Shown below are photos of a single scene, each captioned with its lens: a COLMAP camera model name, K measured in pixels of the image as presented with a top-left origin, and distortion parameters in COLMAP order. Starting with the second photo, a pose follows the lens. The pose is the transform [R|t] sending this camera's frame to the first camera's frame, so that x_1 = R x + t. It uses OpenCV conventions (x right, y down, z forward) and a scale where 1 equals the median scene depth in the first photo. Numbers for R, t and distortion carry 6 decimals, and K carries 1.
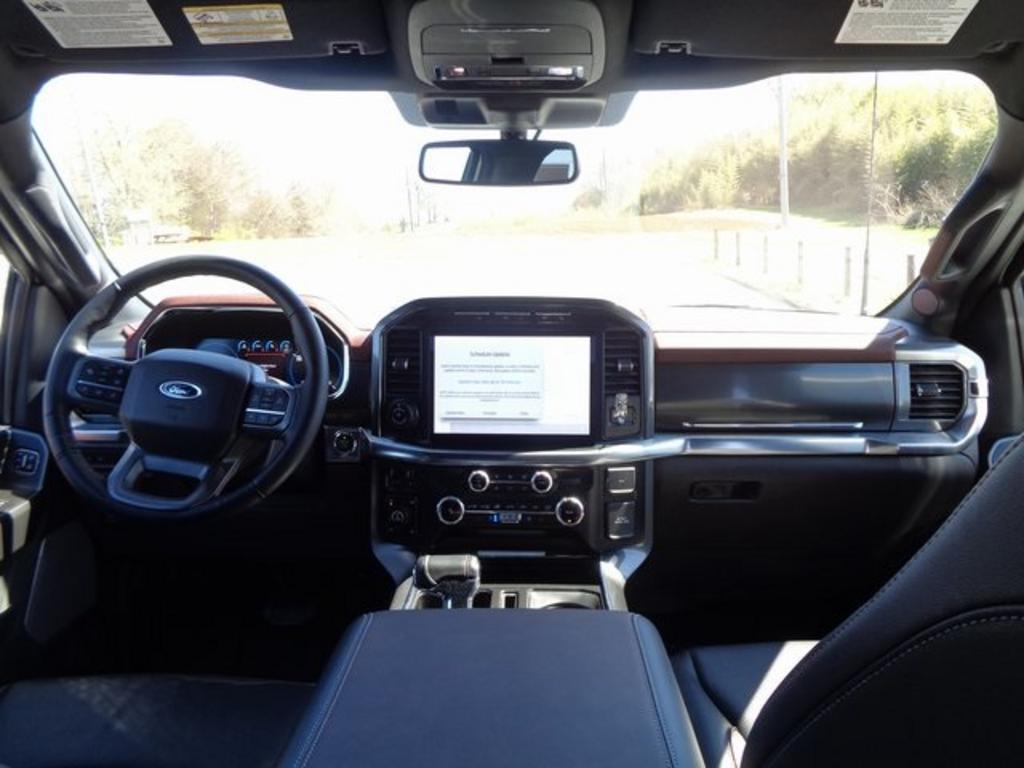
lens RADIAL K [[750.9, 0, 512.0], [0, 750.9, 384.0], [0, 0, 1]] dist [0.007730, -0.005049]
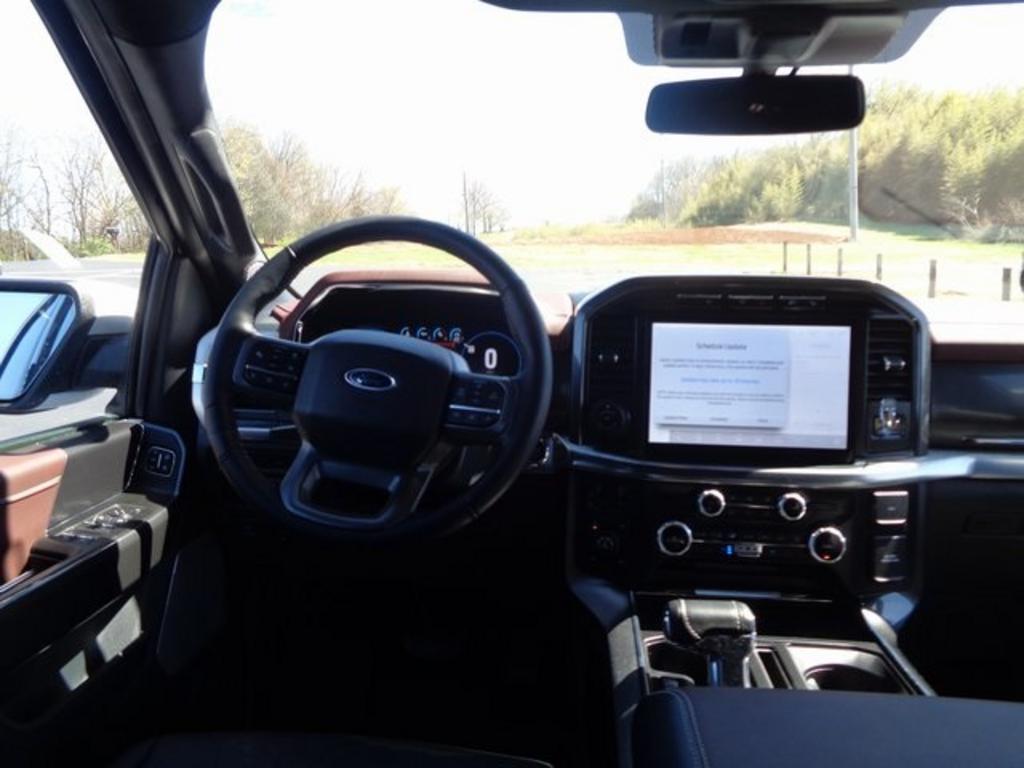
lens RADIAL K [[749.6, 0, 513.7], [0, 749.6, 381.4], [0, 0, 1]] dist [0.005337, 0.003060]
pose [[0.997787, 0.022851, -0.062438, -0.202159], [-0.023992, 0.999558, -0.017576, 0.017677], [0.062009, 0.019035, 0.997894, 0.177422]]
